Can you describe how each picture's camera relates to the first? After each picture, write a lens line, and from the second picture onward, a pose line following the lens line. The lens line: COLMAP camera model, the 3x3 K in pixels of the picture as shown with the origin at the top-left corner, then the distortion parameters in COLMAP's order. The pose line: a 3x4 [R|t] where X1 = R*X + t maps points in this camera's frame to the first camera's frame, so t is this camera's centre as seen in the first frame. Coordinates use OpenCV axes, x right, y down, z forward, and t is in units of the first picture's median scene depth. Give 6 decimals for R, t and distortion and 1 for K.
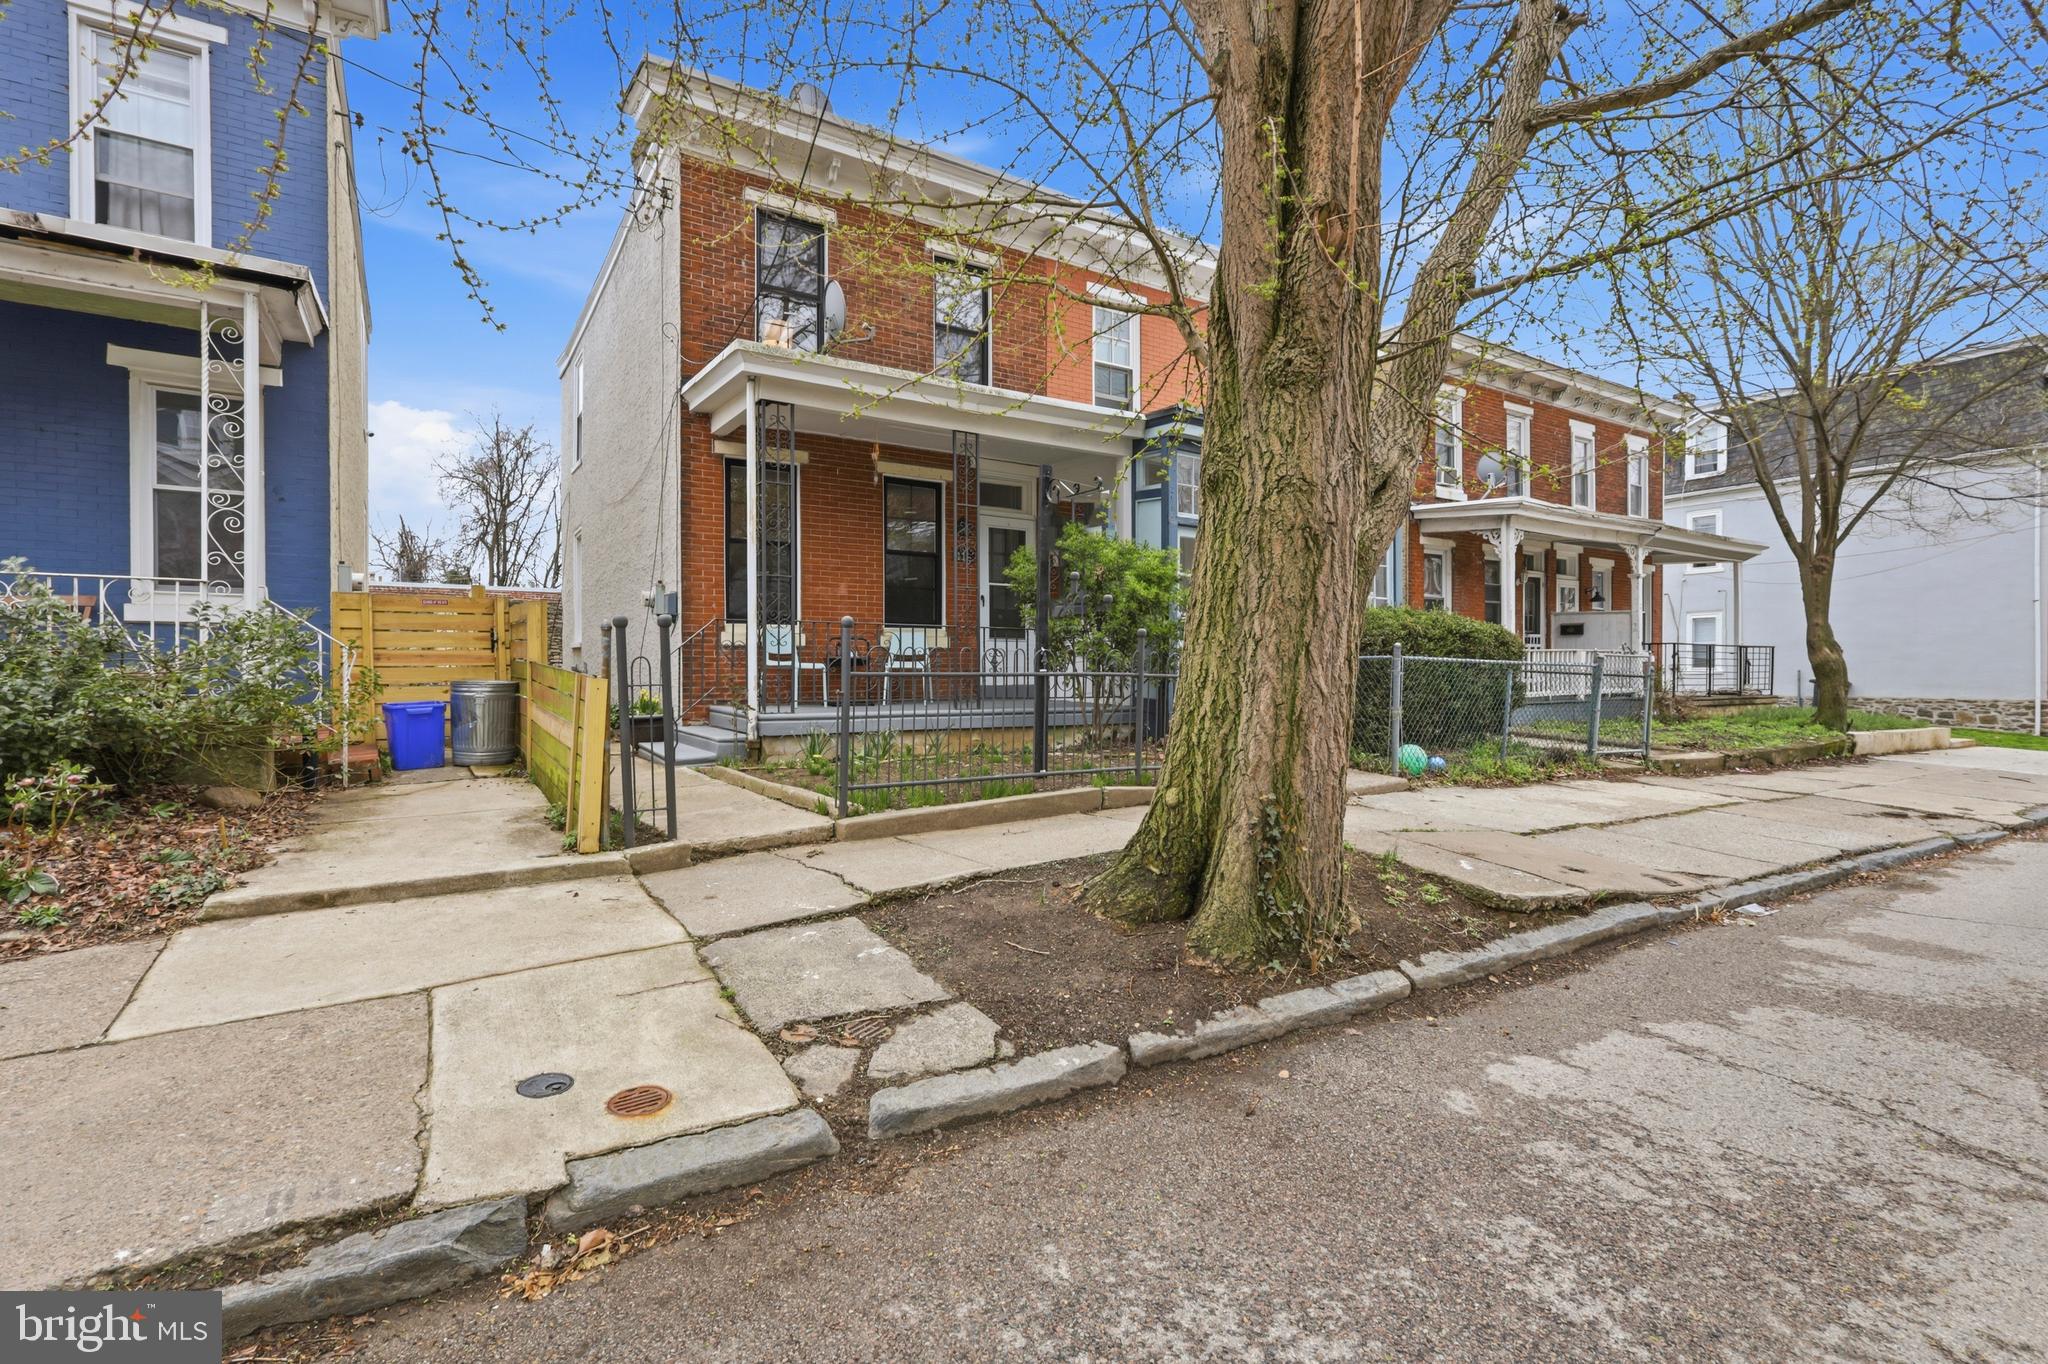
lens RADIAL K [[961.6, 0, 1014.9], [0, 961.6, 682.5], [0, 0, 1]] dist [0.003061, 0.001052]
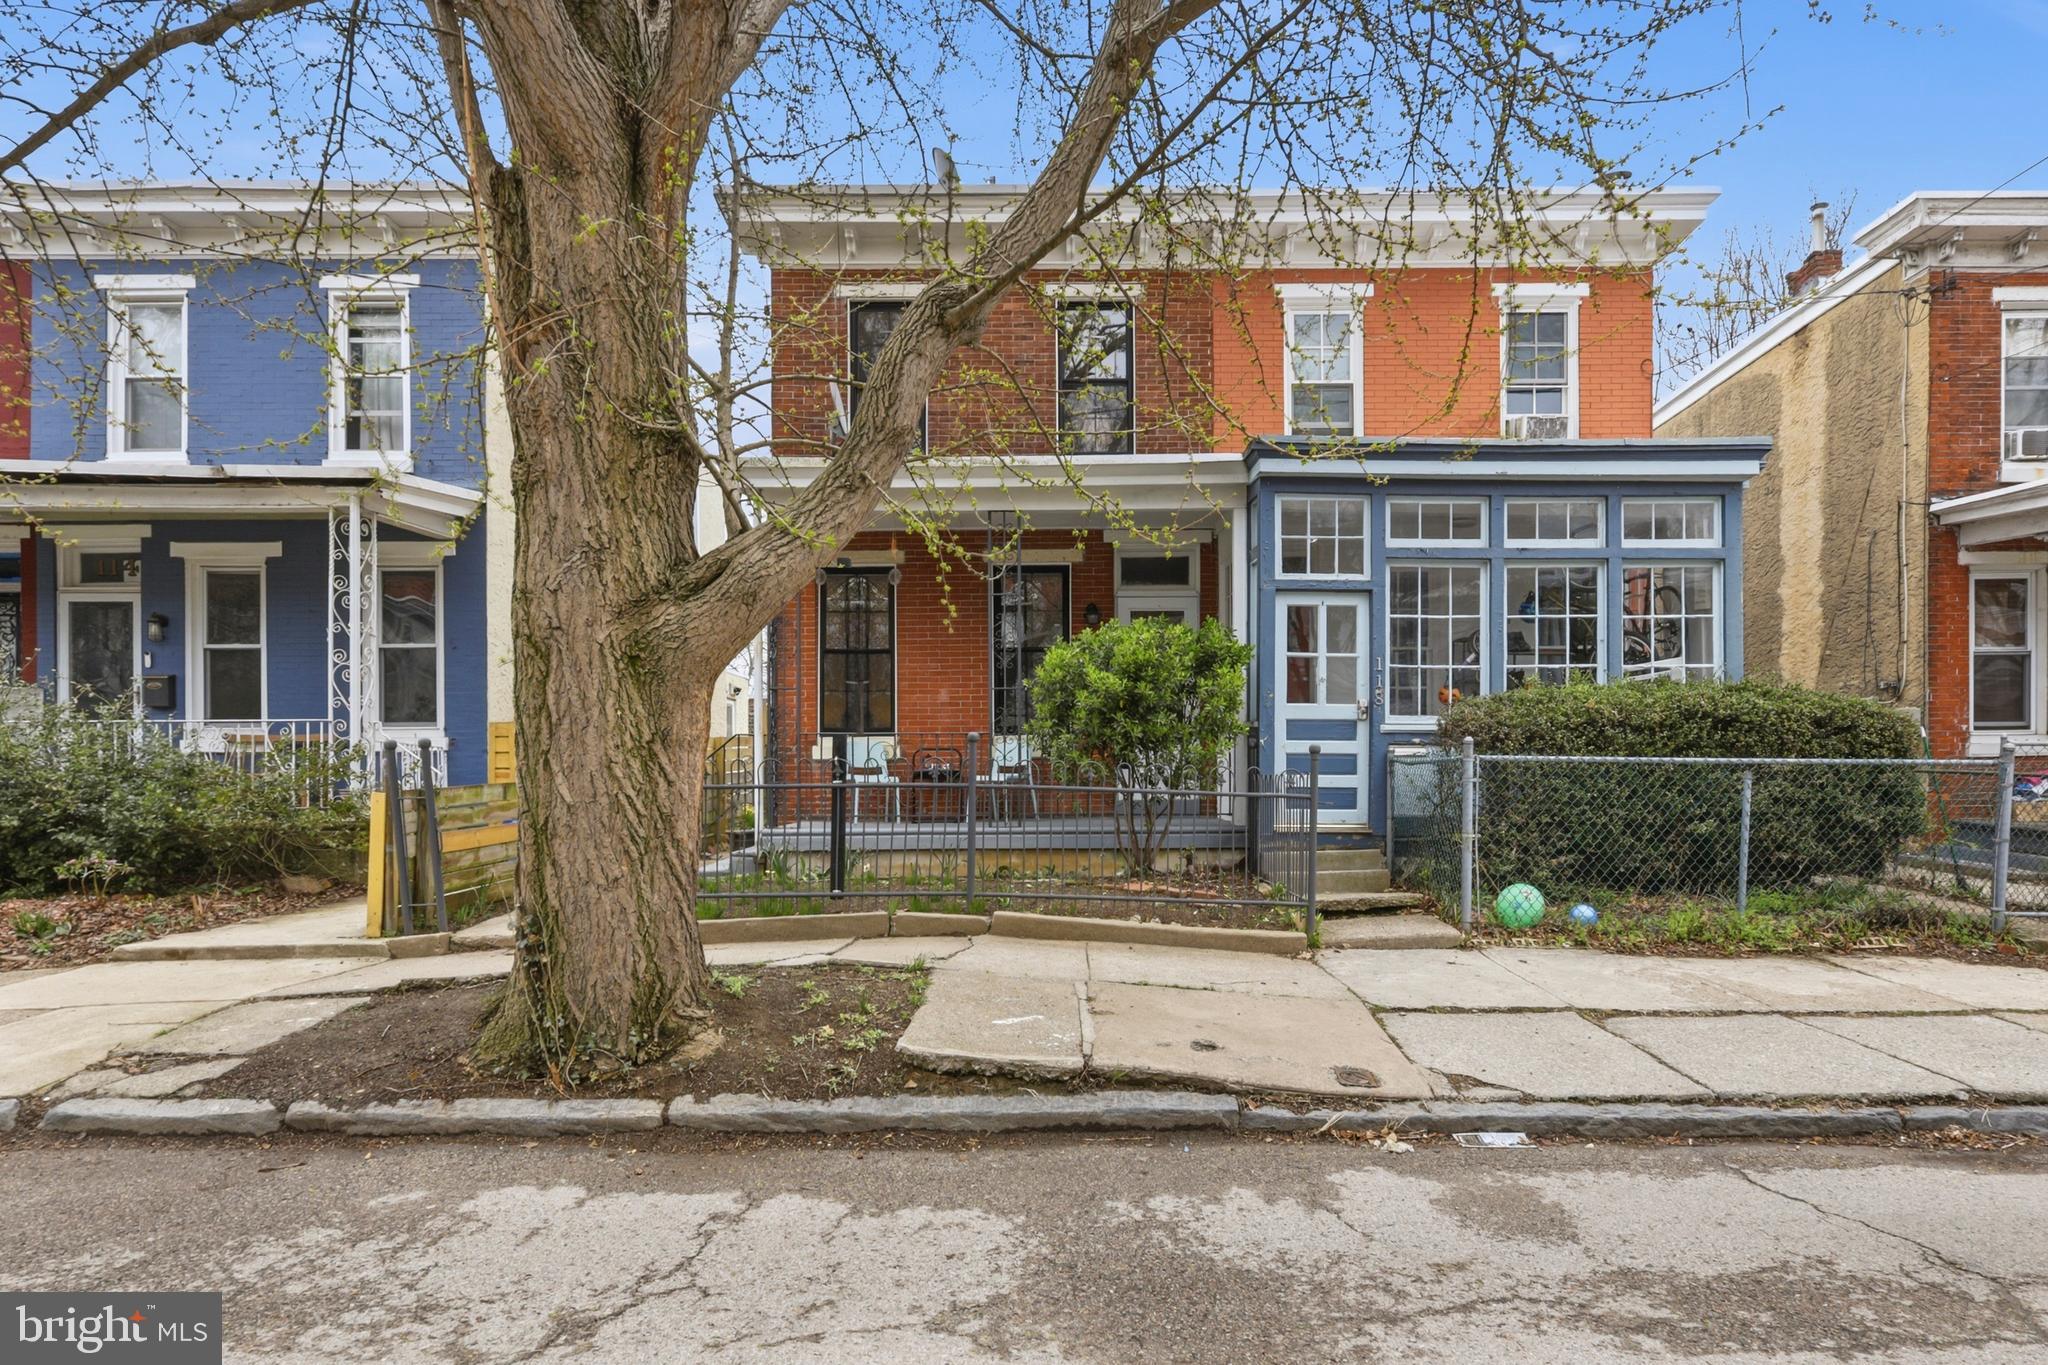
lens RADIAL K [[1190.2, 0, 1023.8], [0, 1190.2, 812.8], [0, 0, 1]] dist [0.002722, 0.000574]
pose [[0.843196, 0.003192, -0.537597, 1.386097], [0.002148, 0.999954, 0.009306, 0.011849], [0.537602, -0.009001, 0.843151, 0.236555]]
